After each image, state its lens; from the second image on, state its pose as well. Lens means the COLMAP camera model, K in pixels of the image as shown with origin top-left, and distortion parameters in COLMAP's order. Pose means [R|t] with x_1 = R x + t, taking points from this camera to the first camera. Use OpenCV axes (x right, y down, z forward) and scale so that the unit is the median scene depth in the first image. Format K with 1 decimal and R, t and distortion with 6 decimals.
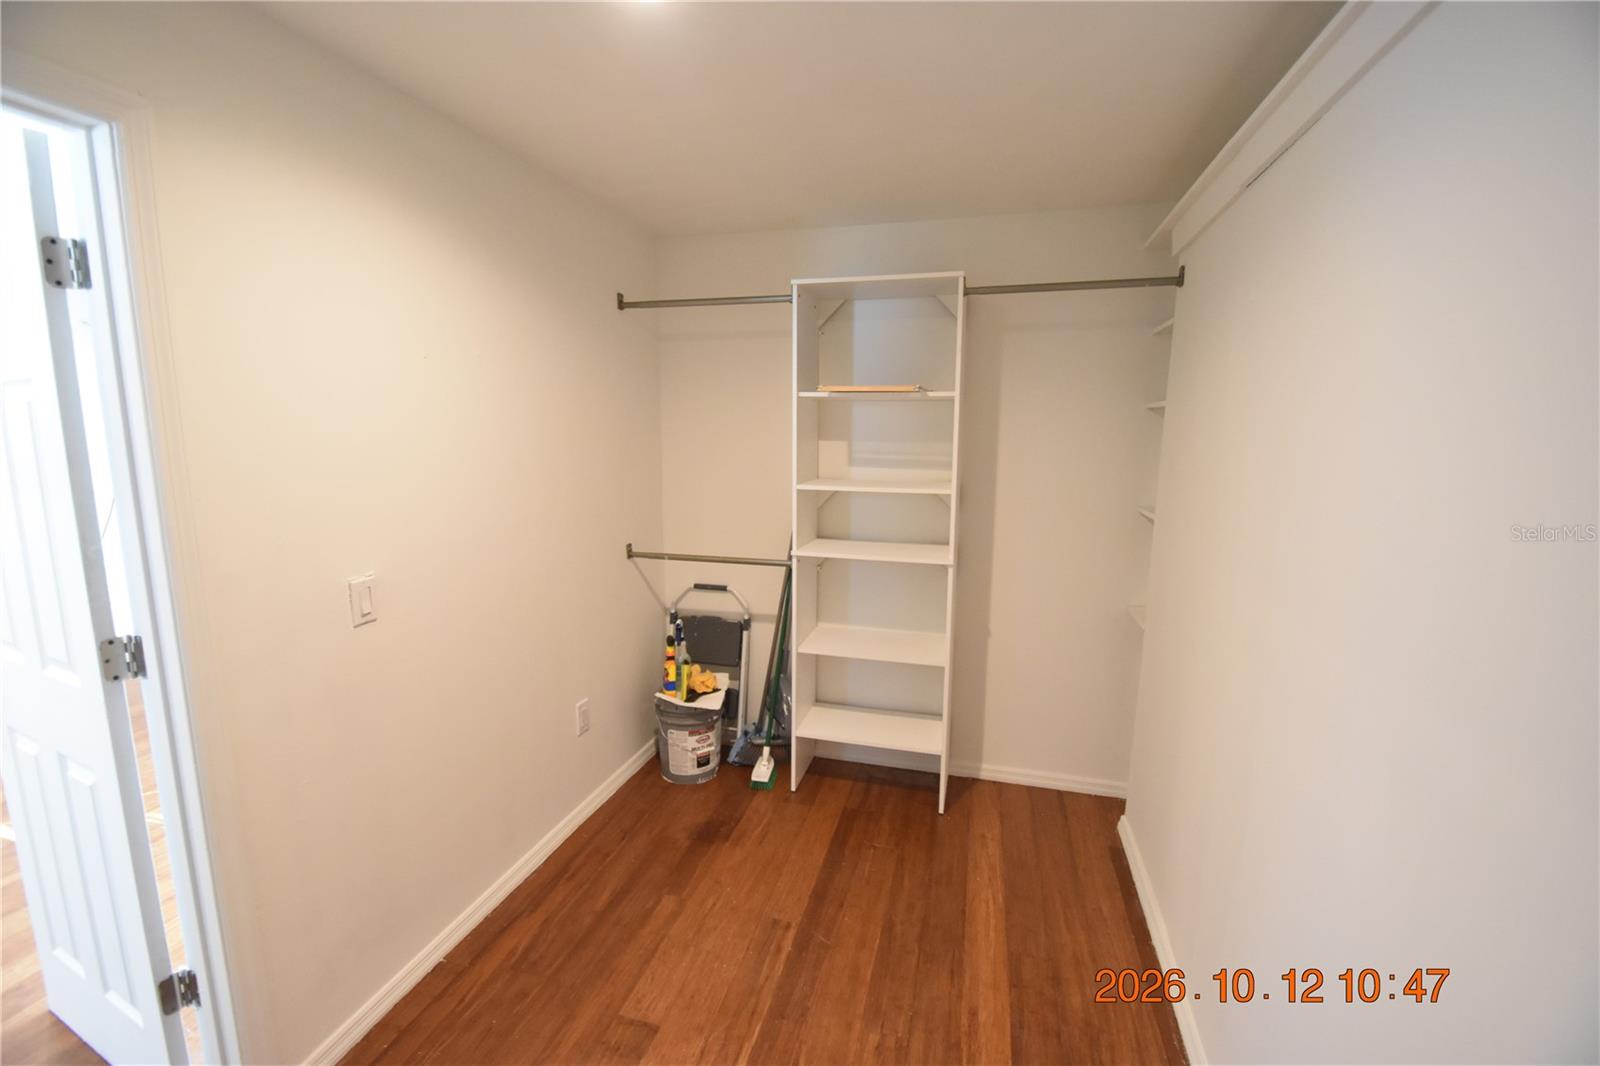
lens RADIAL K [[692.1, 0, 790.4], [0, 692.1, 537.6], [0, 0, 1]] dist [-0.005909, -0.006326]
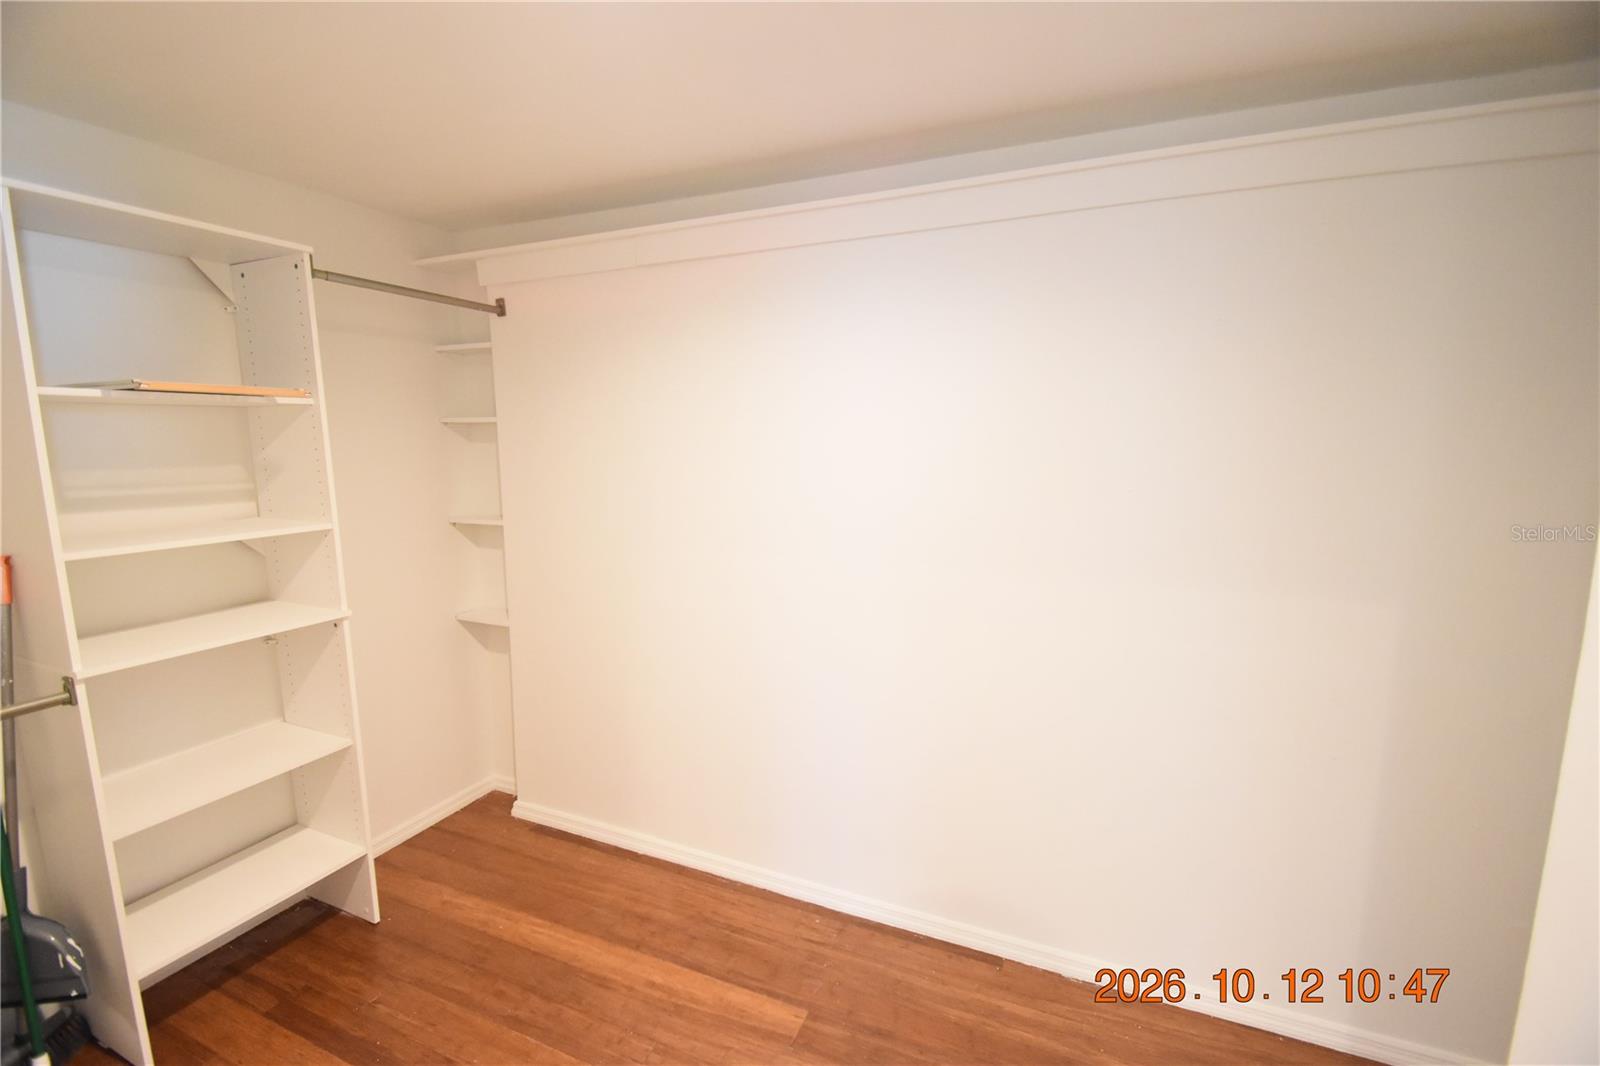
lens RADIAL K [[692.1, 0, 792.7], [0, 692.1, 537.3], [0, 0, 1]] dist [-0.005909, -0.006326]
pose [[0.136837, -0.147207, 0.979595, -0.563896], [0.153893, 0.980049, 0.125778, -0.085961], [-0.978567, 0.133542, 0.156761, 0.442051]]
